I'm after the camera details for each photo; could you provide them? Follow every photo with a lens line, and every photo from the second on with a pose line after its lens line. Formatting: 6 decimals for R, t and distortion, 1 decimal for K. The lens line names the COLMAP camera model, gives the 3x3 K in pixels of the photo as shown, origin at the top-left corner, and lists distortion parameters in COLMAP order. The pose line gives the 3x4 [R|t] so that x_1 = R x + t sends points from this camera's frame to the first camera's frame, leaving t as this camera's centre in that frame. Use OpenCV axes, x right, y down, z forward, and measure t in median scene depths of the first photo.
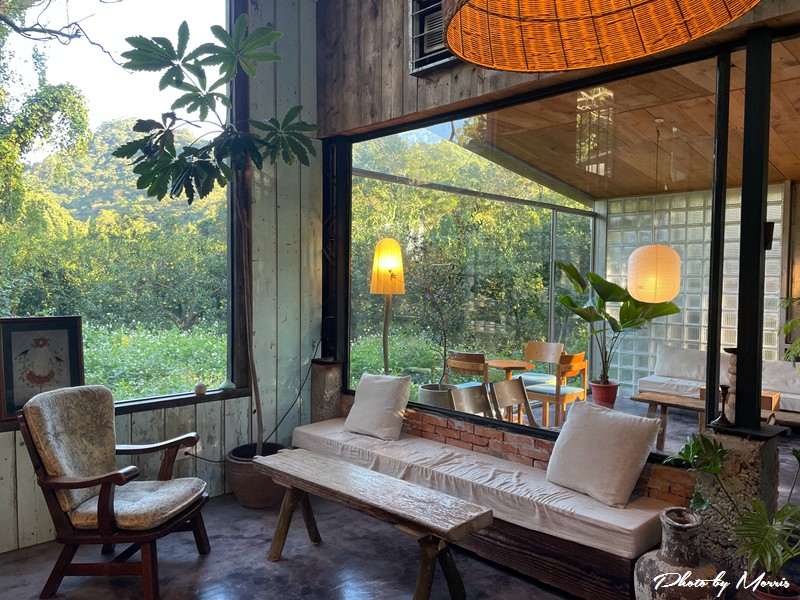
lens RADIAL K [[600.2, 0, 400.0], [0, 600.2, 300.0], [0, 0, 1]] dist [0.089942, -0.145883]
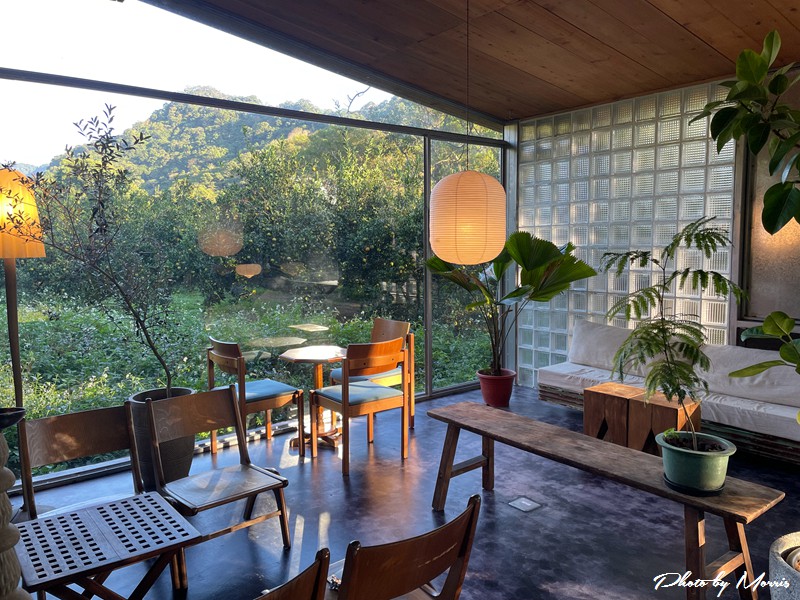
lens RADIAL K [[595.2, 0, 408.9], [0, 595.2, 296.9], [0, 0, 1]] dist [0.089001, -0.117846]
pose [[0.994682, -0.012787, -0.102193, 0.595865], [0.018810, 0.998128, 0.058193, 0.001100], [0.101258, -0.059805, 0.993061, 0.534439]]
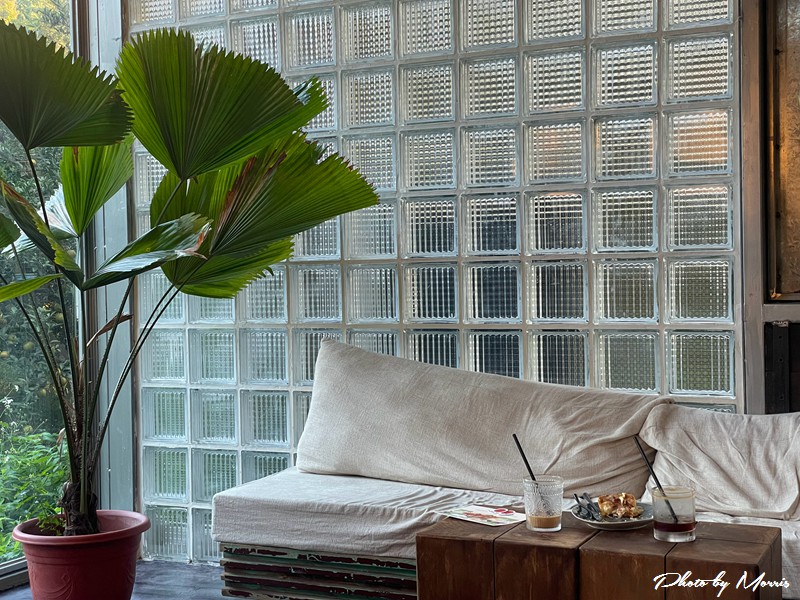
lens RADIAL K [[1204.9, 0, 400.0], [0, 1204.9, 300.0], [0, 0, 1]] dist [0.014856, 0.006821]
pose [[0.945453, -0.033449, 0.324037, 0.593748], [0.037218, 0.999292, -0.005440, 0.117233], [-0.323626, 0.017203, 0.946029, 1.037772]]
